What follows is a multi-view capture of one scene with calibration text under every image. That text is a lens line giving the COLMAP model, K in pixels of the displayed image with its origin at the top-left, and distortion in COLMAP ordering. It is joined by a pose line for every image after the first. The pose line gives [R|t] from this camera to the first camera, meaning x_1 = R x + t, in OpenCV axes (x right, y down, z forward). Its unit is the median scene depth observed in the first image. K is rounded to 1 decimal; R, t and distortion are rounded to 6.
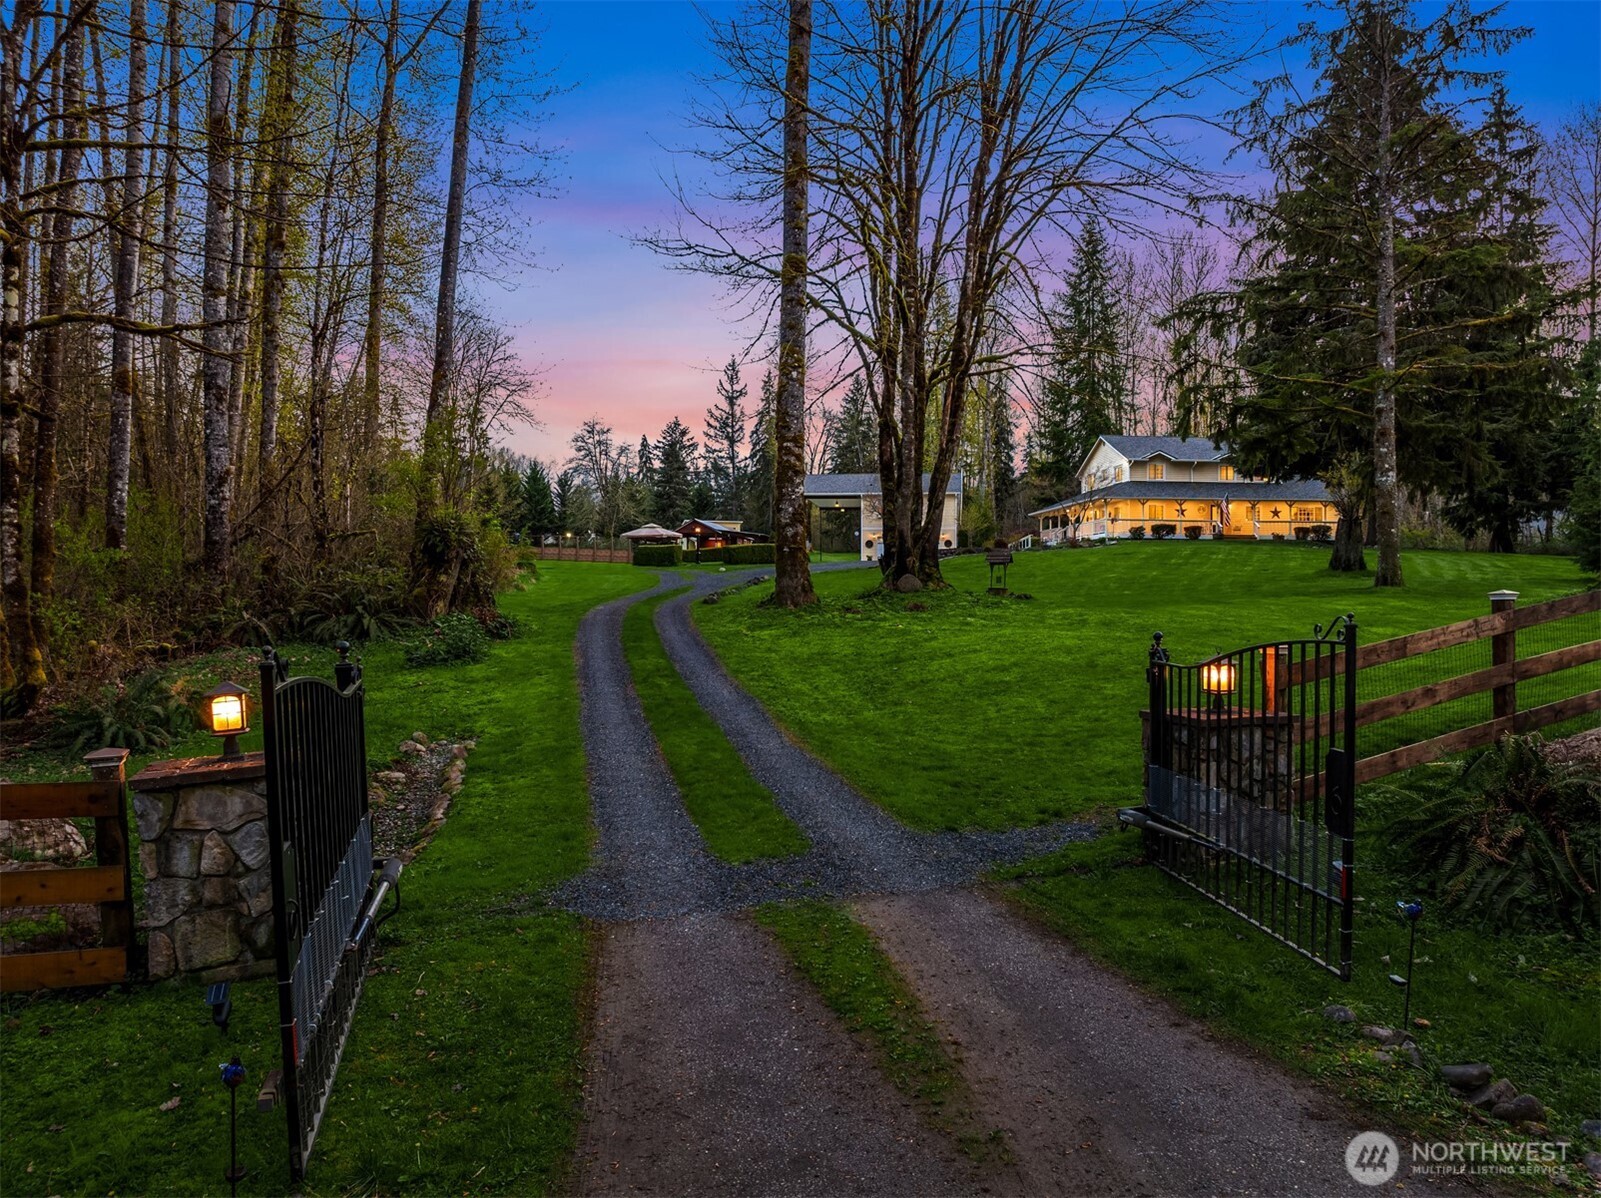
lens RADIAL K [[1152.7, 0, 788.3], [0, 1152.7, 610.3], [0, 0, 1]] dist [-0.040871, 0.001768]
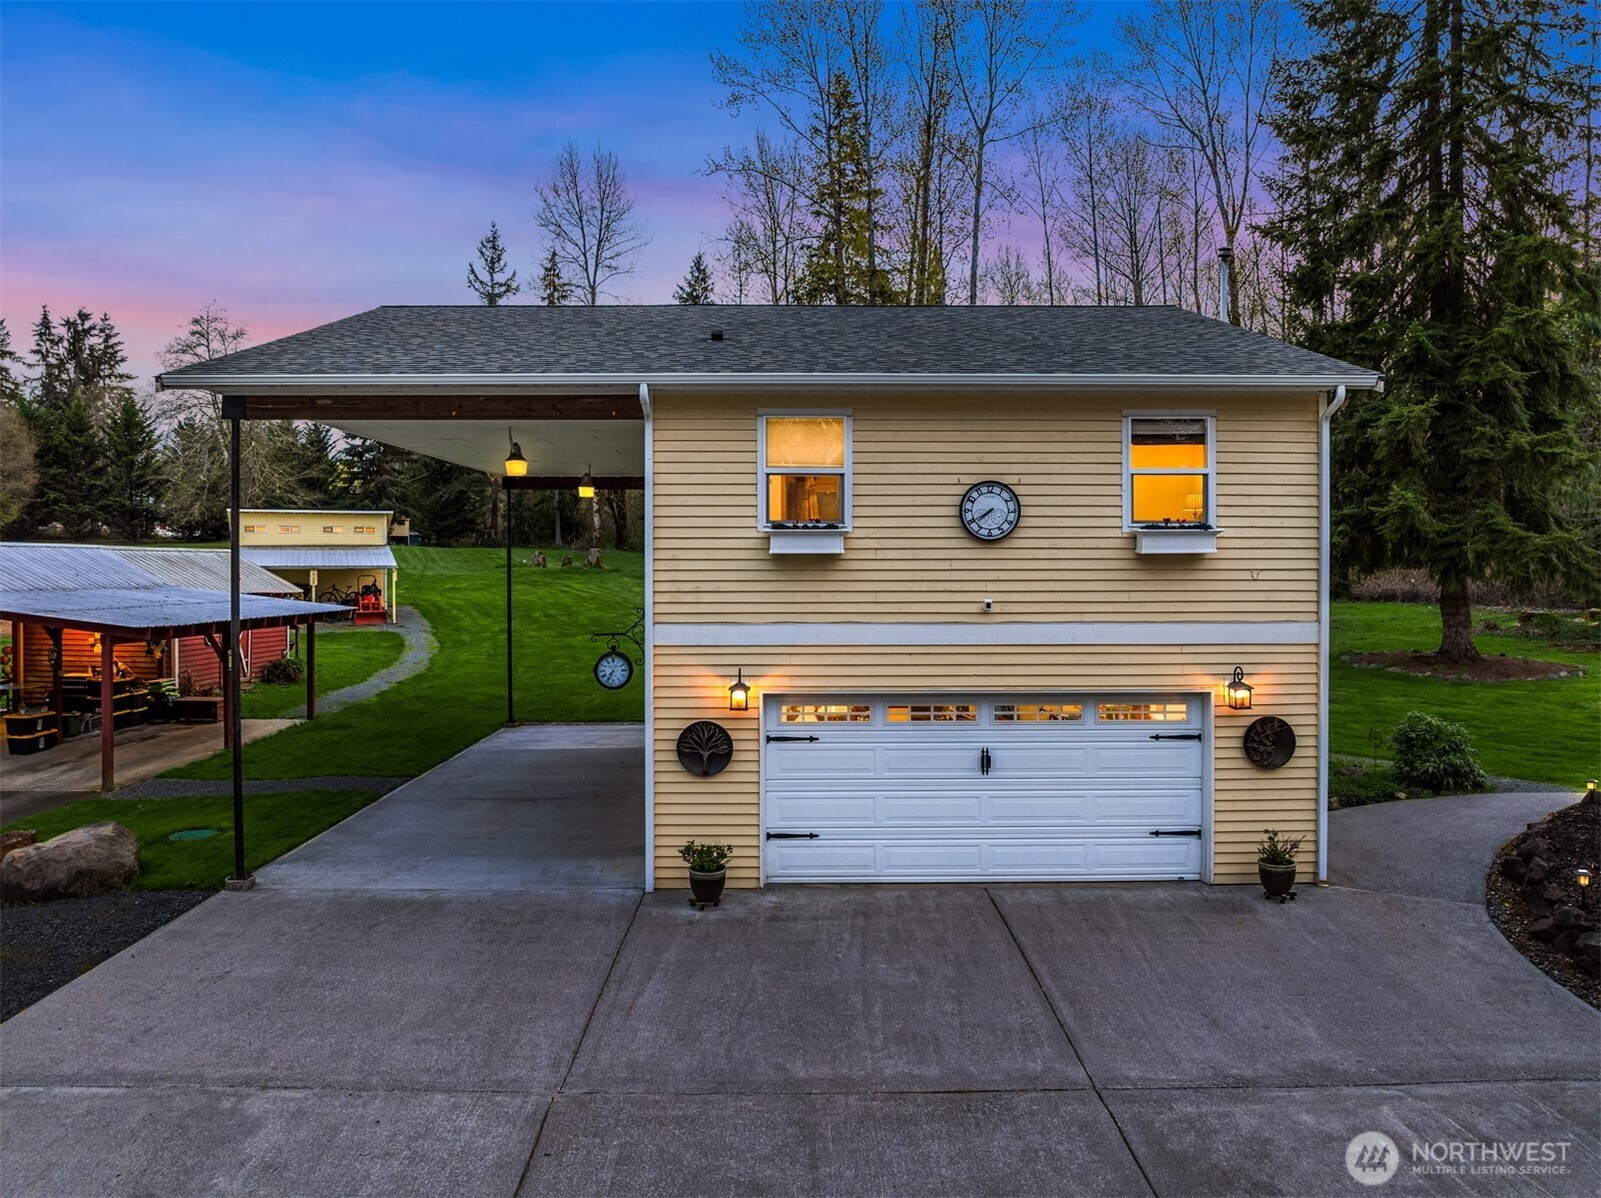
lens RADIAL K [[1152.7, 0, 820.8], [0, 1152.7, 588.1], [0, 0, 1]] dist [-0.040871, 0.001768]
pose [[0.987713, -0.012220, 0.155798, 0.027164], [0.010601, 0.999881, 0.011217, -0.034298], [-0.155916, -0.009428, 0.987725, 0.374570]]
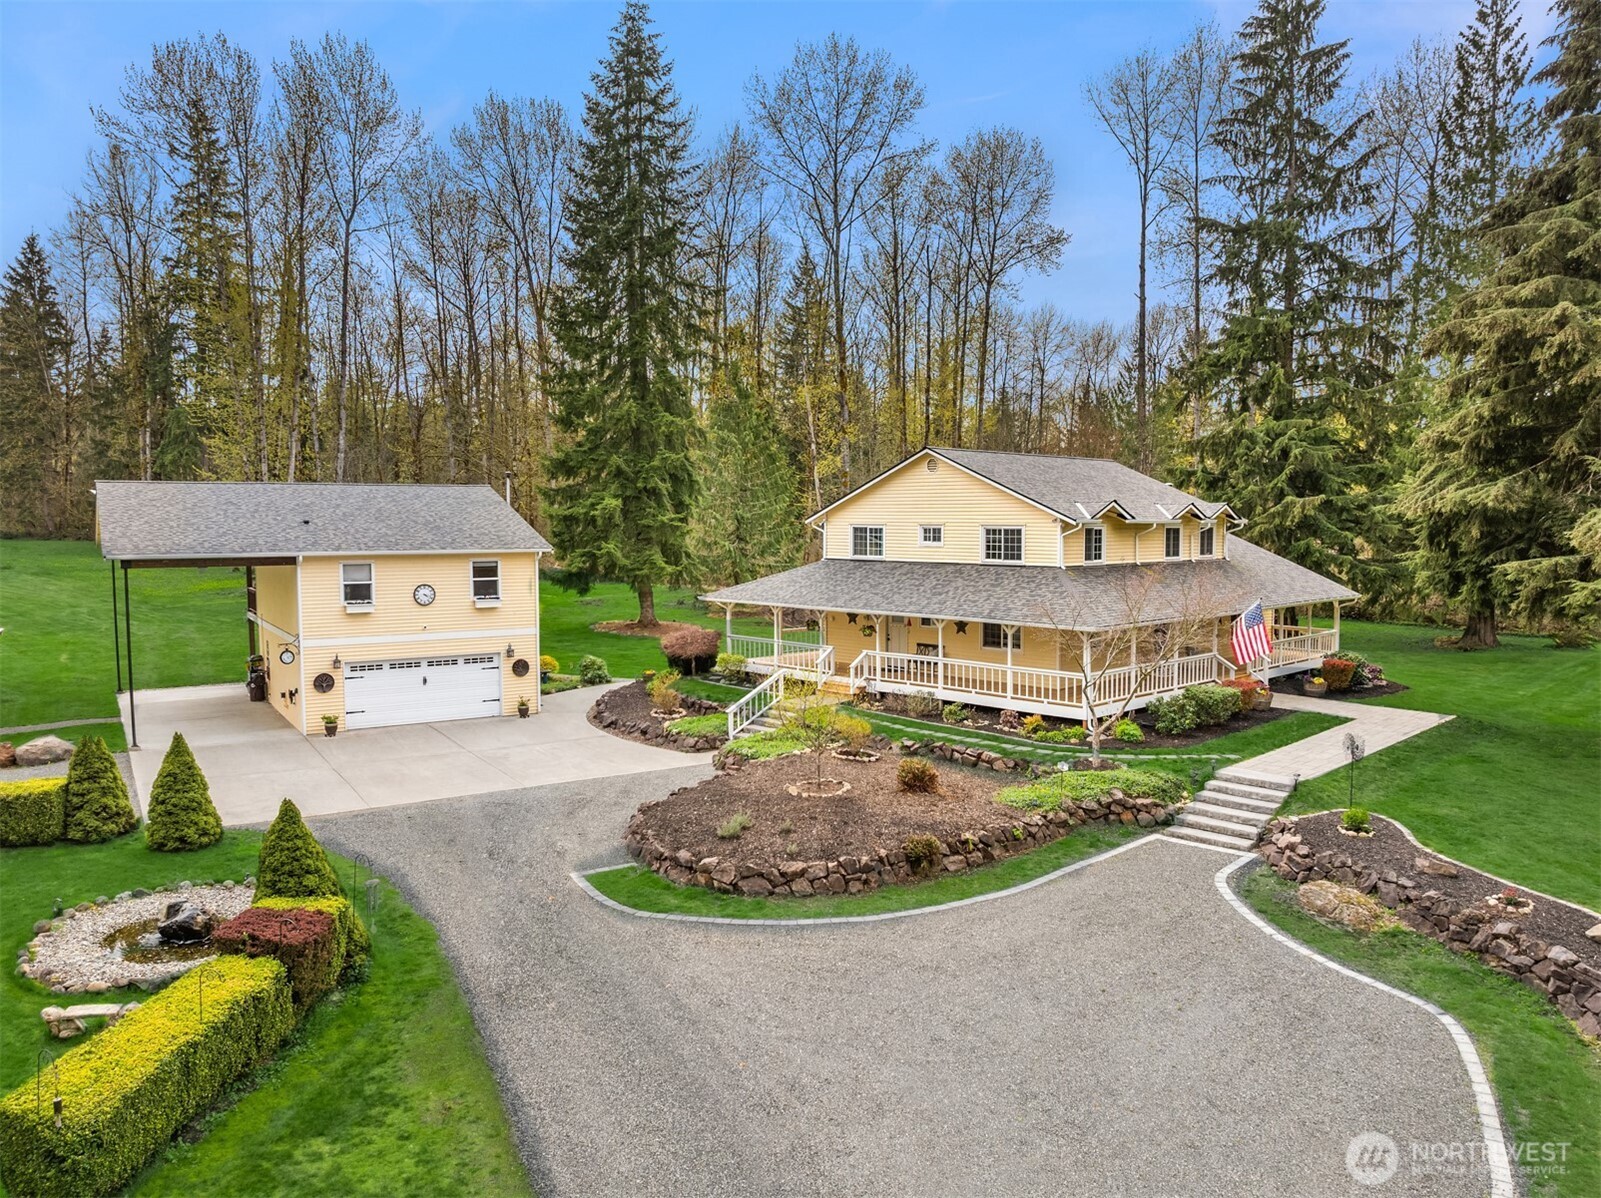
lens RADIAL K [[1152.7, 0, 816.9], [0, 1152.7, 612.3], [0, 0, 1]] dist [-0.040871, 0.001768]
pose [[0.756098, -0.060585, 0.651648, -0.023255], [0.012181, 0.996836, 0.078543, -0.047846], [-0.654345, -0.051448, 0.754444, 0.262075]]
